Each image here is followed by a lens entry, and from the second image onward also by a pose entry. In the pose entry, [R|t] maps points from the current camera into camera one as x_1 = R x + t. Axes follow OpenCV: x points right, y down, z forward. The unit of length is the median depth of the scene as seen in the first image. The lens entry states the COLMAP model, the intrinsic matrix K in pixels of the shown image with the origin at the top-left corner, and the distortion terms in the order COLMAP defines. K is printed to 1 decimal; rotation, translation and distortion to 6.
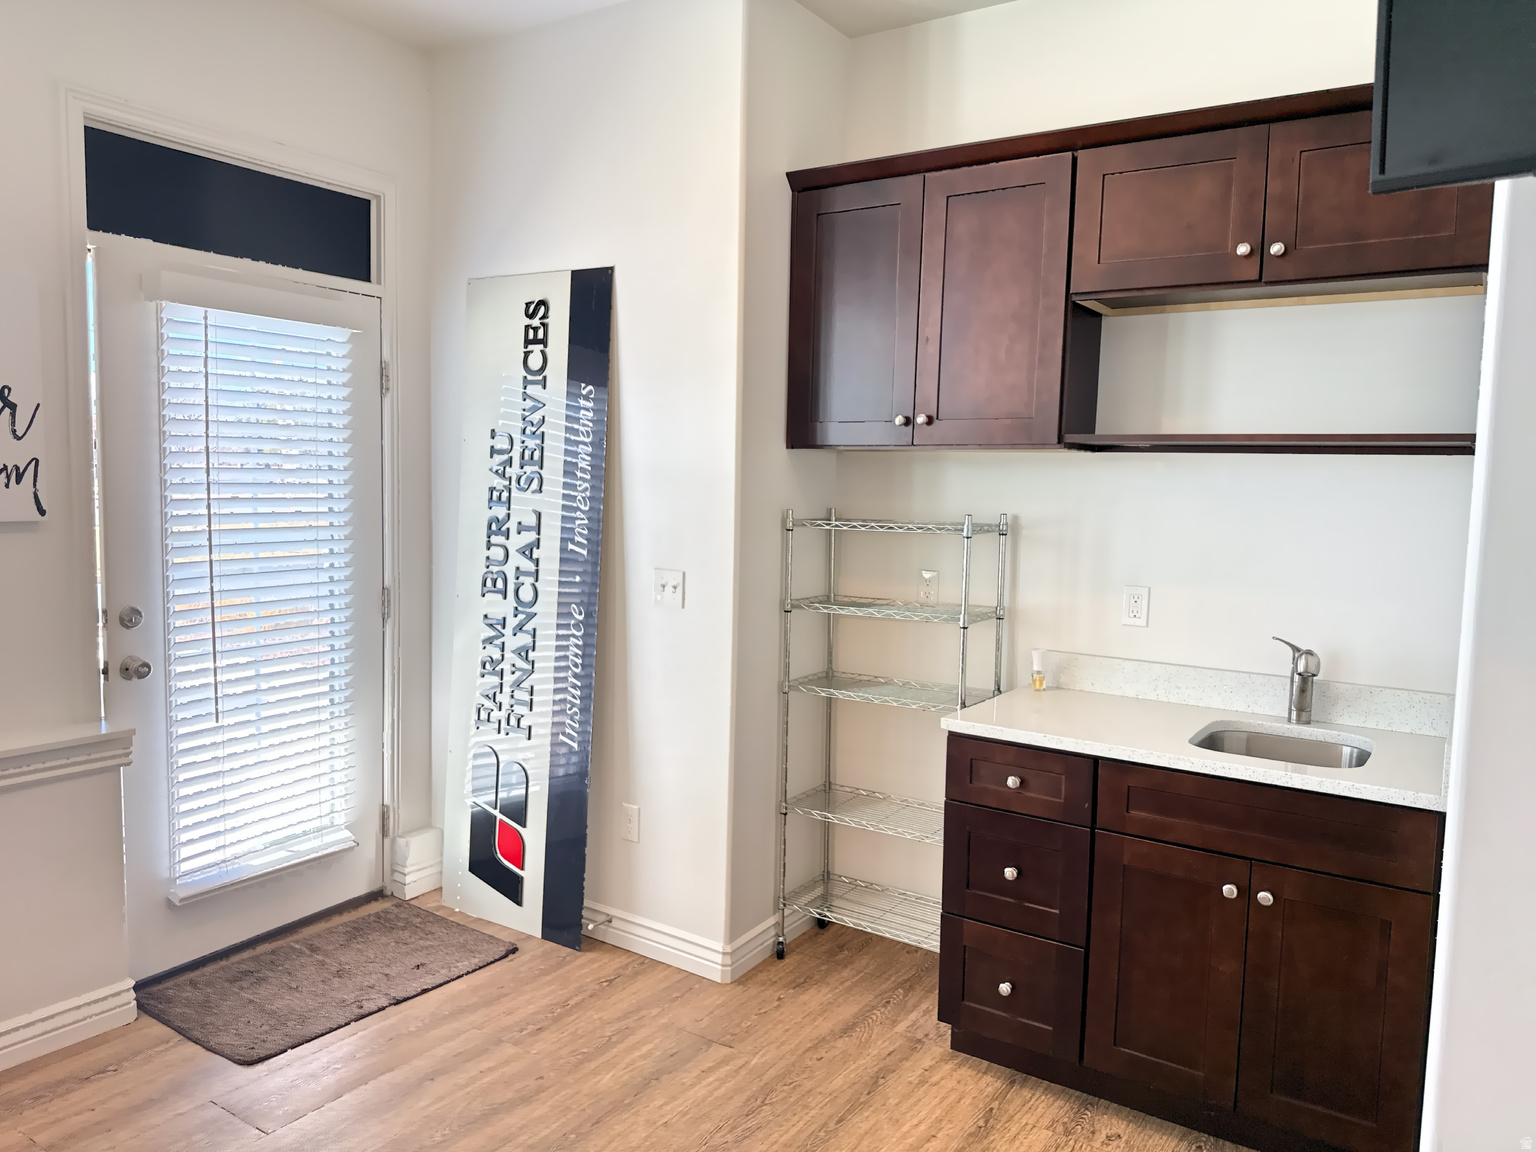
lens RADIAL K [[1098.1, 0, 772.5], [0, 1098.1, 575.9], [0, 0, 1]] dist [0.070355, -0.087948]
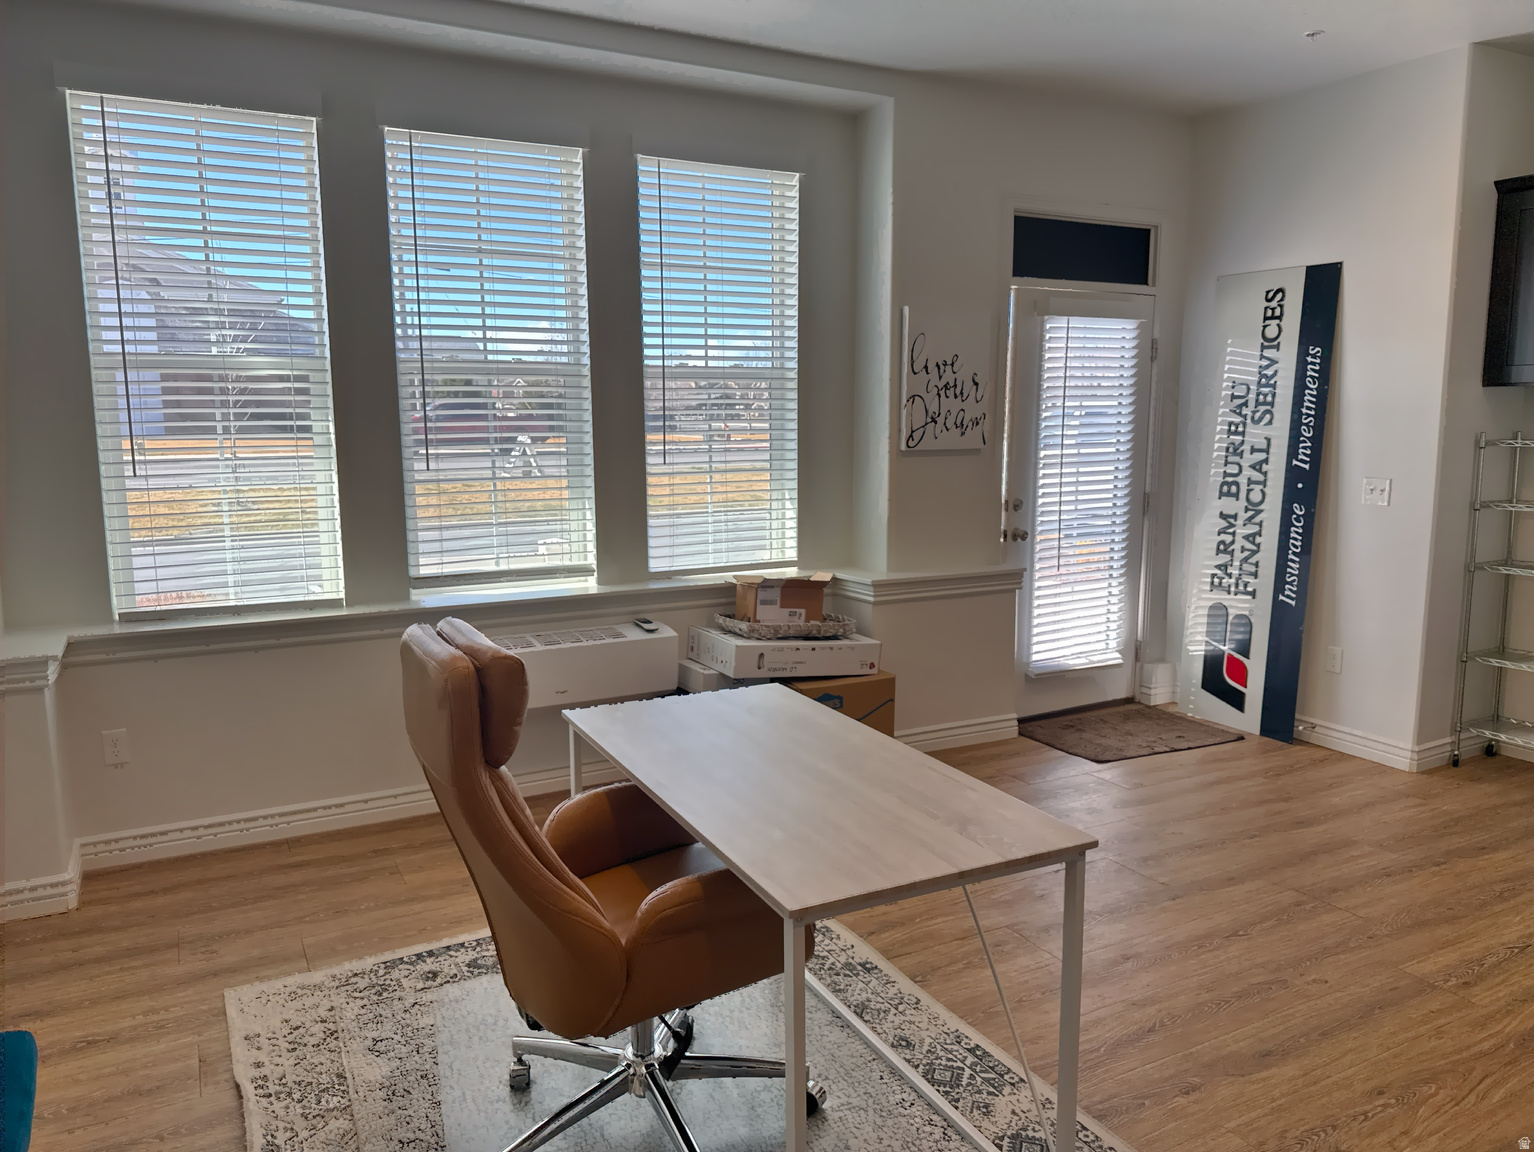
lens RADIAL K [[1099.2, 0, 742.2], [0, 1099.2, 573.0], [0, 0, 1]] dist [-0.004250, -0.009321]
pose [[0.873672, 0.041433, -0.484747, -0.113385], [-0.018245, 0.998456, 0.052457, 0.053605], [0.486172, -0.036986, 0.873080, -0.574245]]
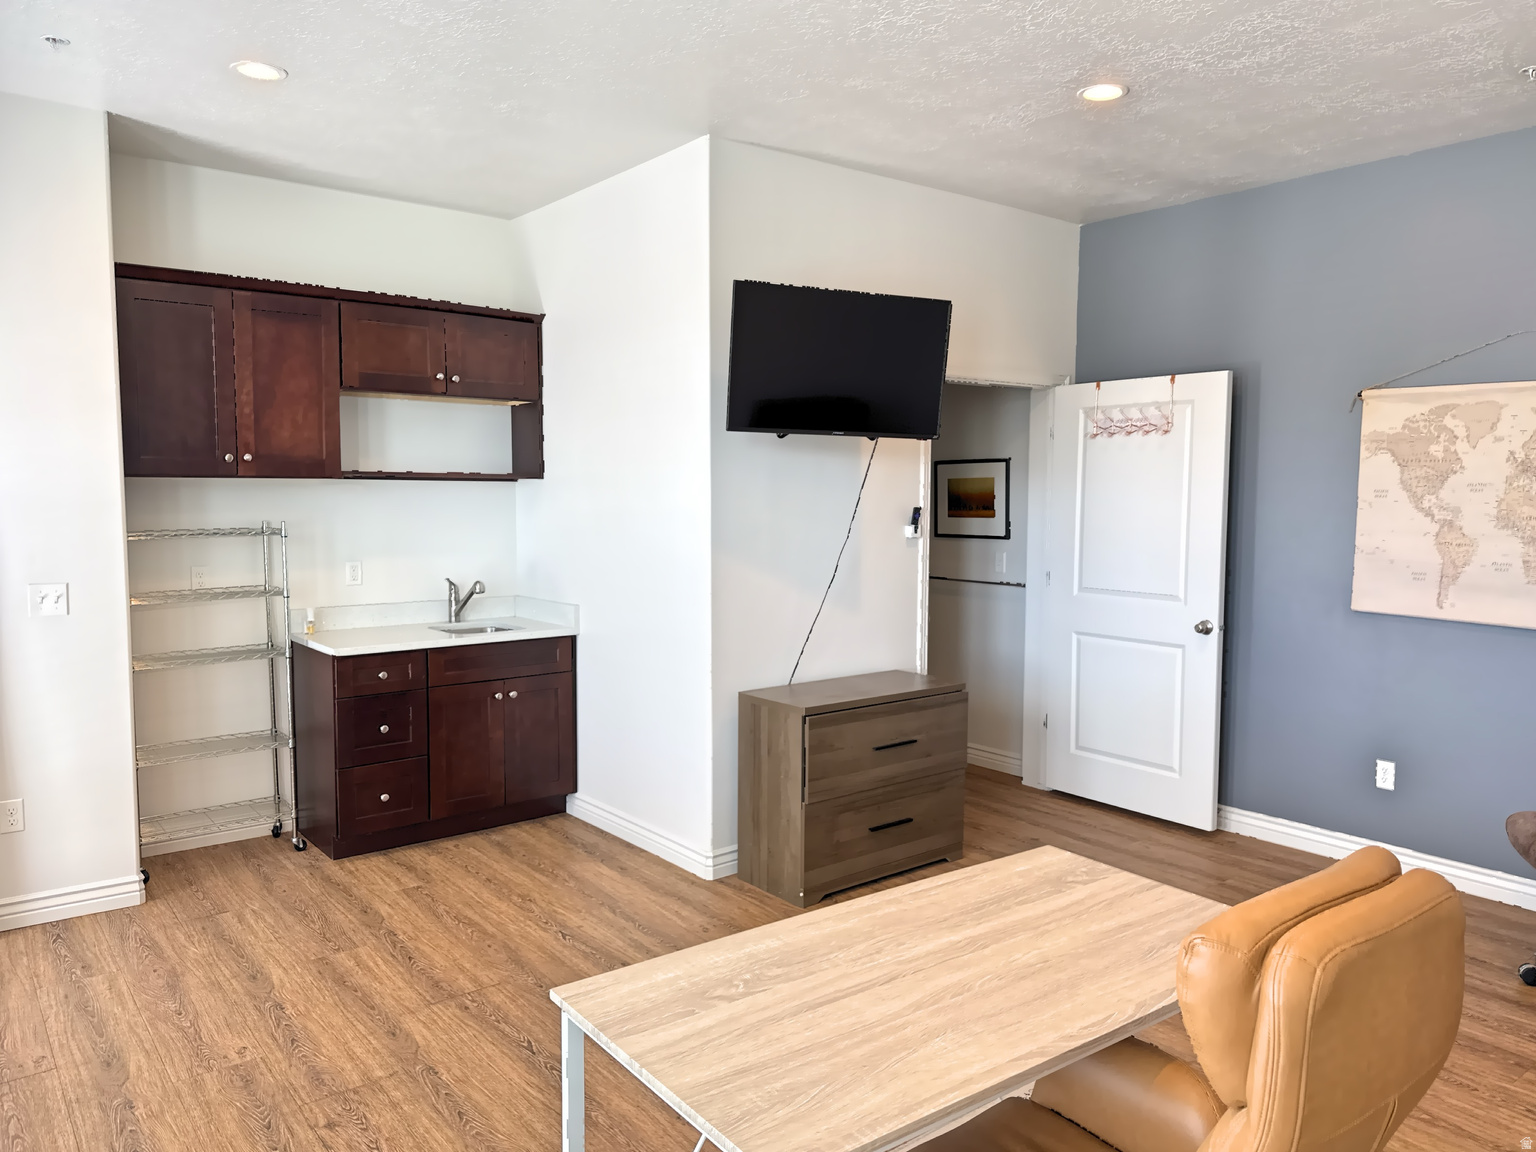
lens RADIAL K [[1098.1, 0, 772.5], [0, 1098.1, 575.9], [0, 0, 1]] dist [0.070355, -0.087948]
pose [[0.312933, -0.098205, 0.944684, -0.907111], [0.091304, 0.993144, 0.072997, -0.027457], [-0.945376, 0.063410, 0.319754, -0.099189]]
